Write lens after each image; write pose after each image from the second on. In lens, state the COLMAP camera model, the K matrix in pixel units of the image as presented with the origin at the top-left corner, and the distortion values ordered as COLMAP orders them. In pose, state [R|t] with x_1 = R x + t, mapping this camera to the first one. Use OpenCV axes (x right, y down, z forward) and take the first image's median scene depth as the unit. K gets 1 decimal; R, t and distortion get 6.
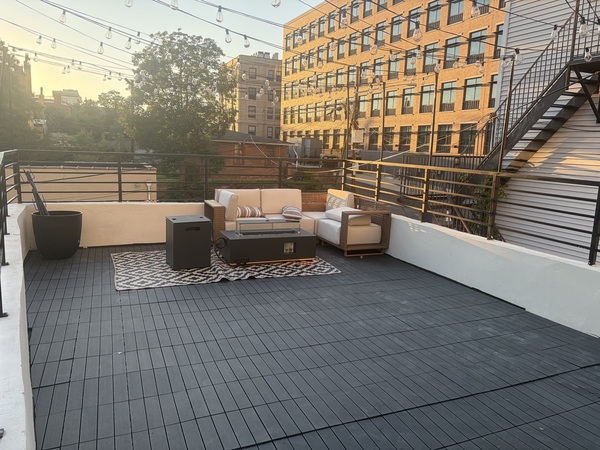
lens RADIAL K [[456.3, 0, 300.0], [0, 456.3, 225.0], [0, 0, 1]] dist [0.042868, -0.005278]
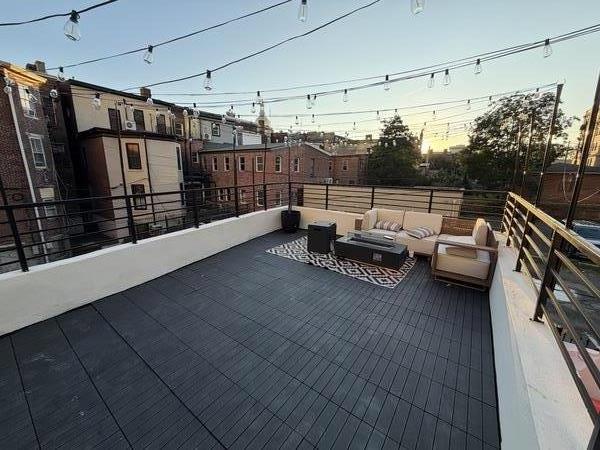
lens RADIAL K [[242.6, 0, 300.0], [0, 242.6, 225.0], [0, 0, 1]] dist [-0.000177, 0.000018]
pose [[0.502645, 0.161541, -0.849266, 0.489179], [-0.138710, 0.984728, 0.105211, -0.093681], [0.853292, 0.064918, 0.517377, 0.470241]]
